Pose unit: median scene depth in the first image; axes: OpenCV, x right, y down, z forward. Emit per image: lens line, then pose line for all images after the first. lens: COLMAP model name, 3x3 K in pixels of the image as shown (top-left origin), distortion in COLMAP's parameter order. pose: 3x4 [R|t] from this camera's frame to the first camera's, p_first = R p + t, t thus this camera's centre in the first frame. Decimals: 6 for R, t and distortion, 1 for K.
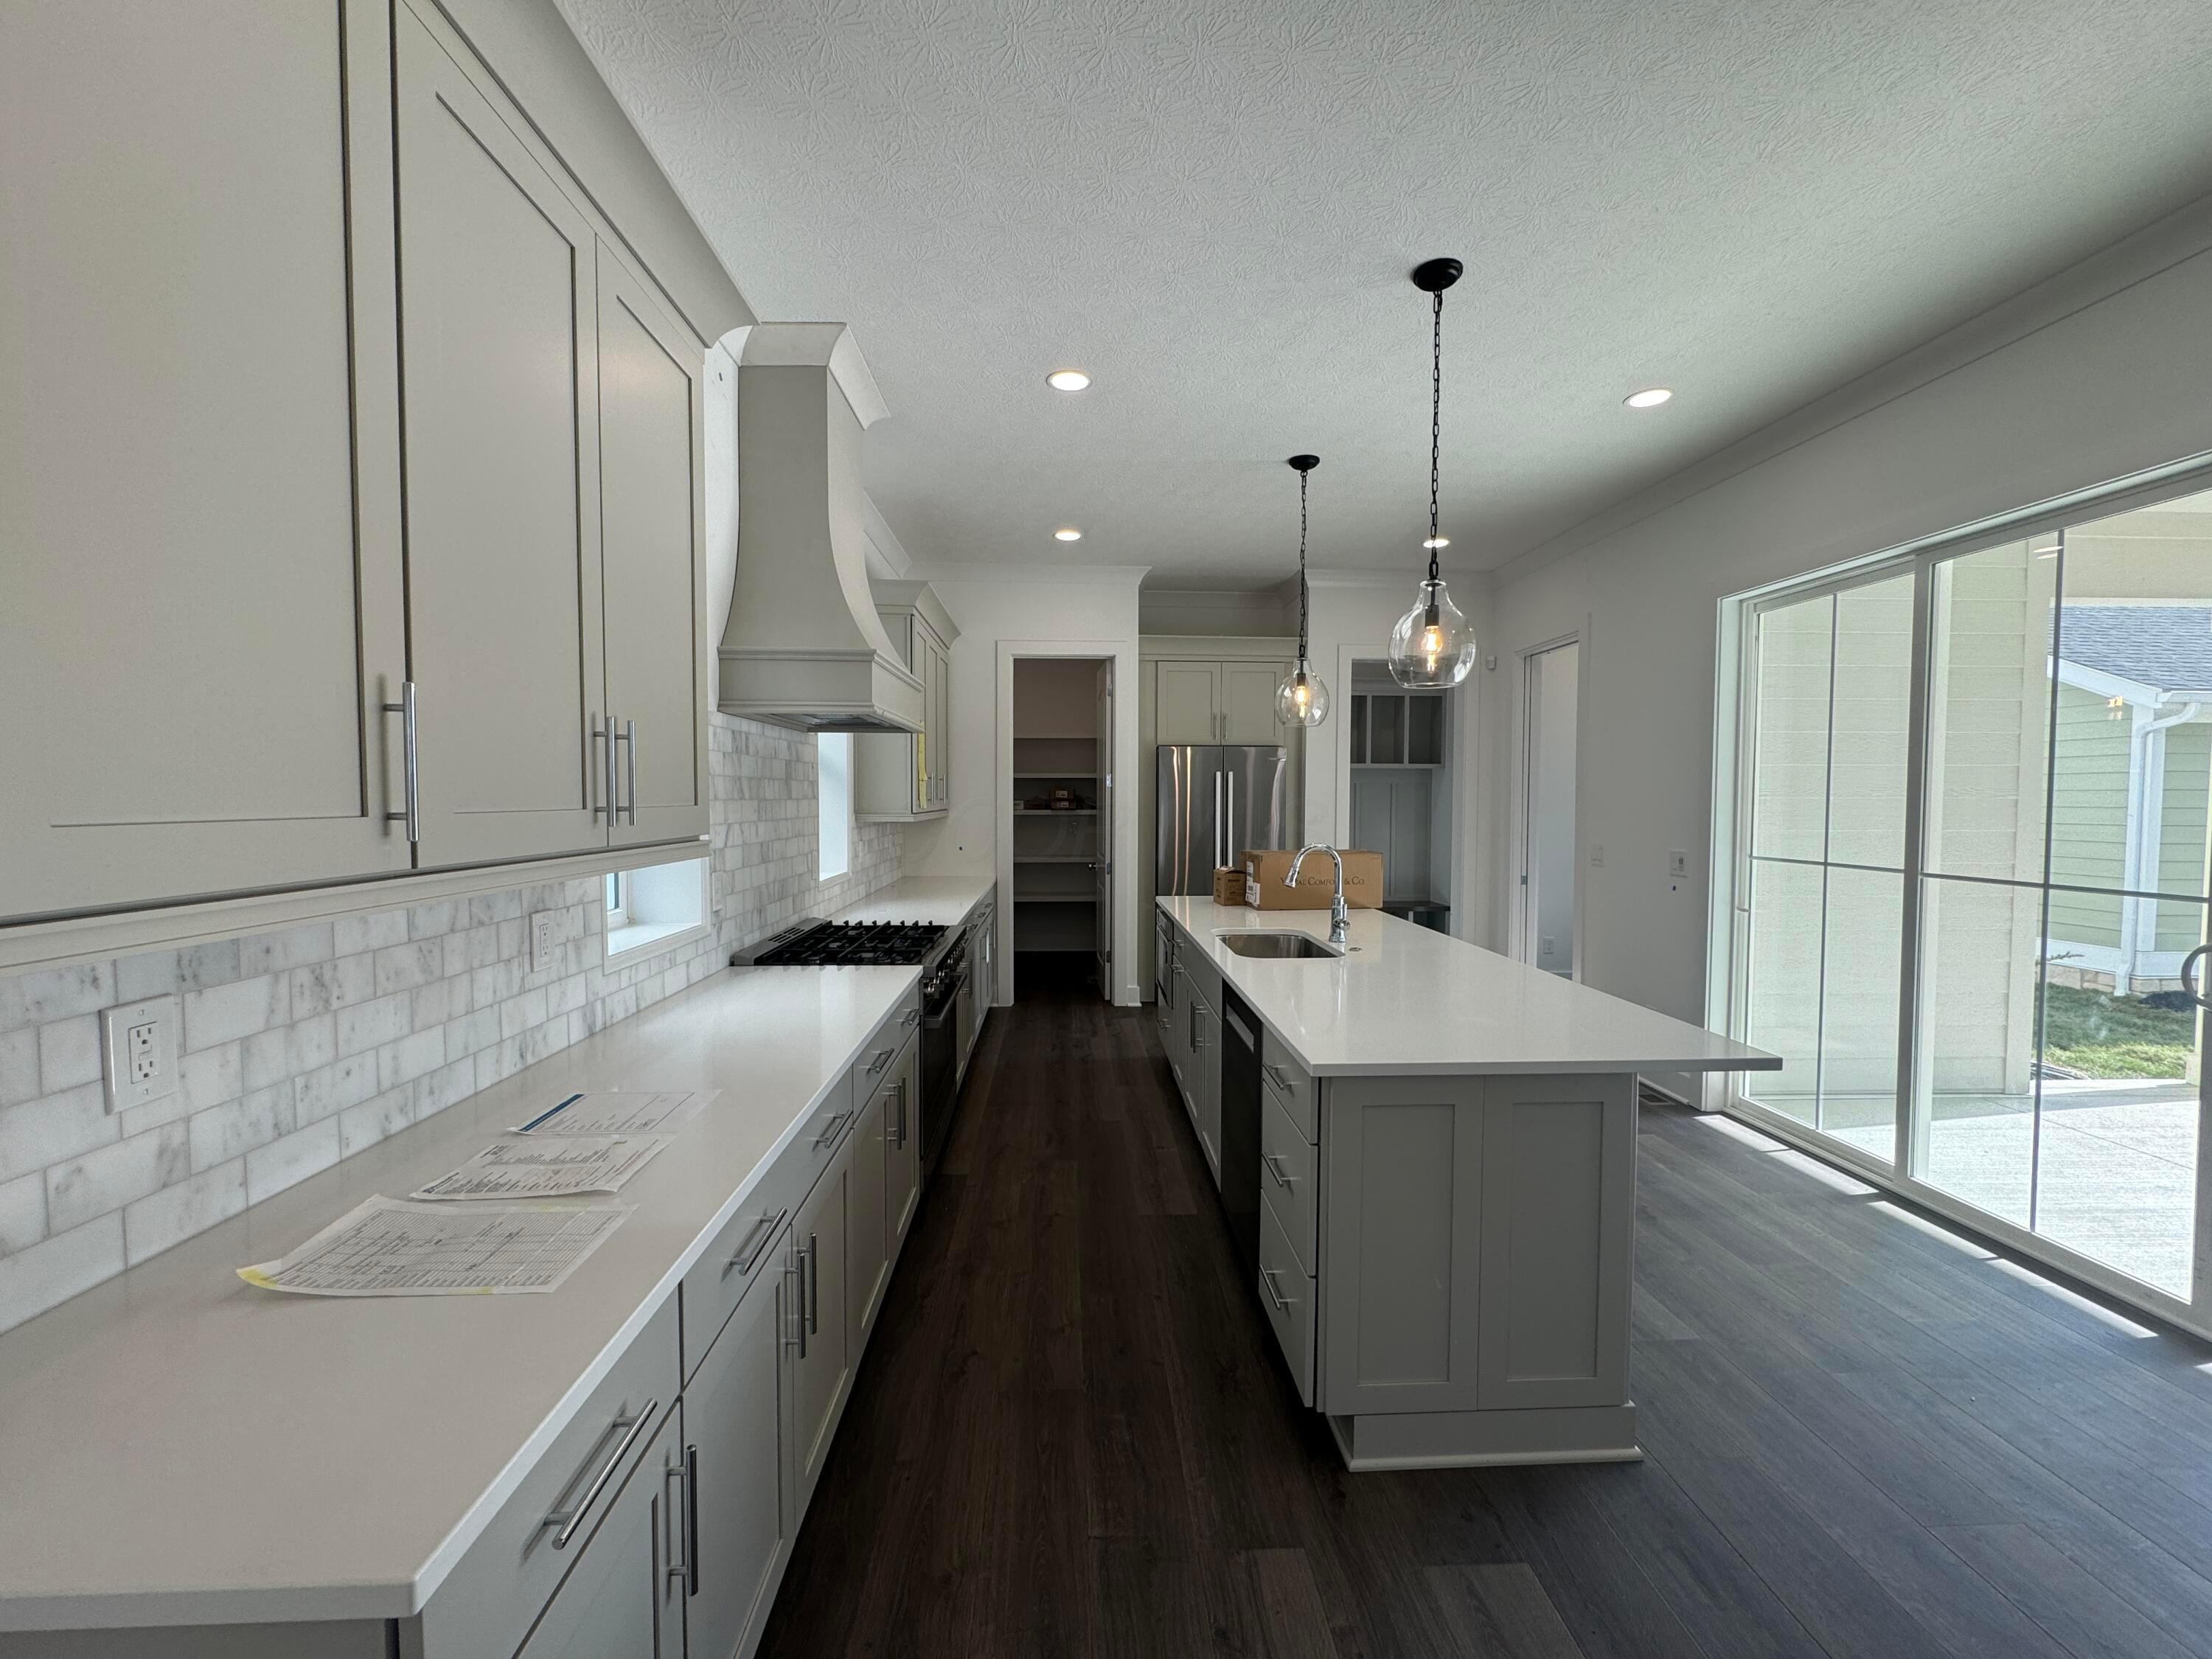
lens RADIAL K [[879.3, 0, 1099.7], [0, 879.3, 822.8], [0, 0, 1]] dist [-0.002980, 0.000402]
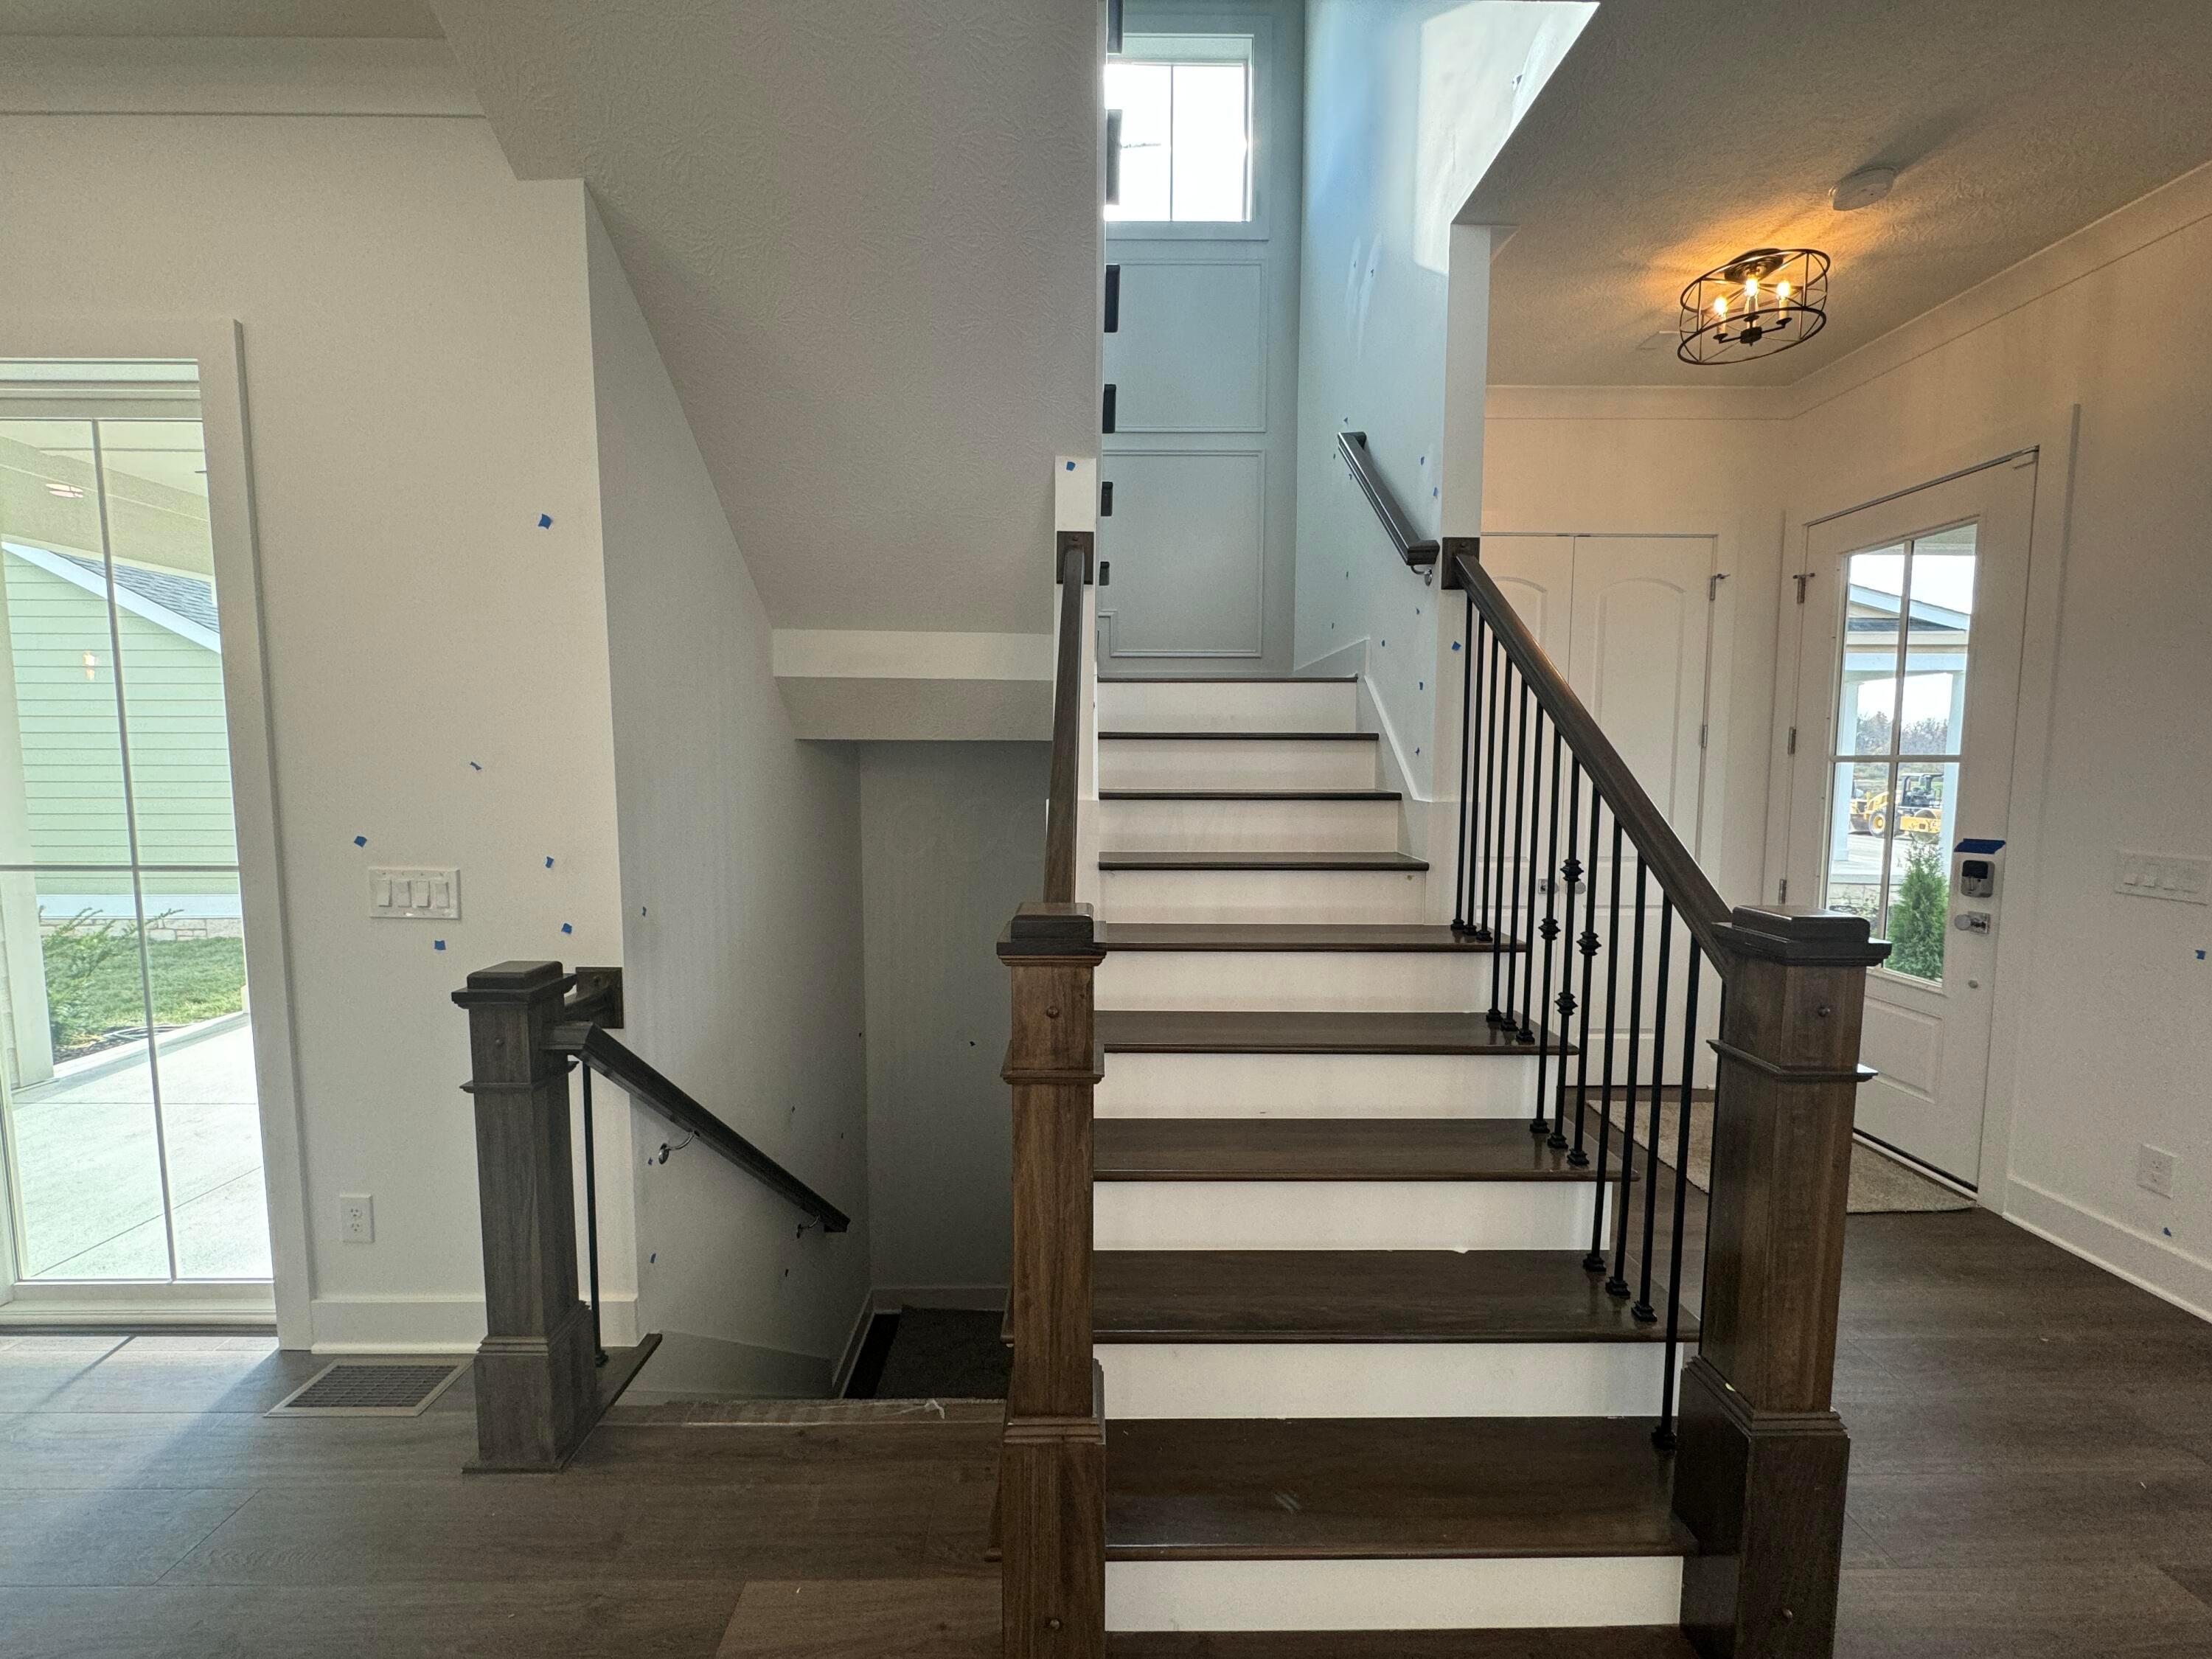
lens RADIAL K [[879.3, 0, 1106.3], [0, 879.3, 826.6], [0, 0, 1]] dist [-0.002980, 0.000402]
pose [[0.023174, -0.080687, 0.996470, 0.168778], [0.029240, 0.996366, 0.079999, 0.003553], [-0.999304, 0.027283, 0.025449, -0.126848]]
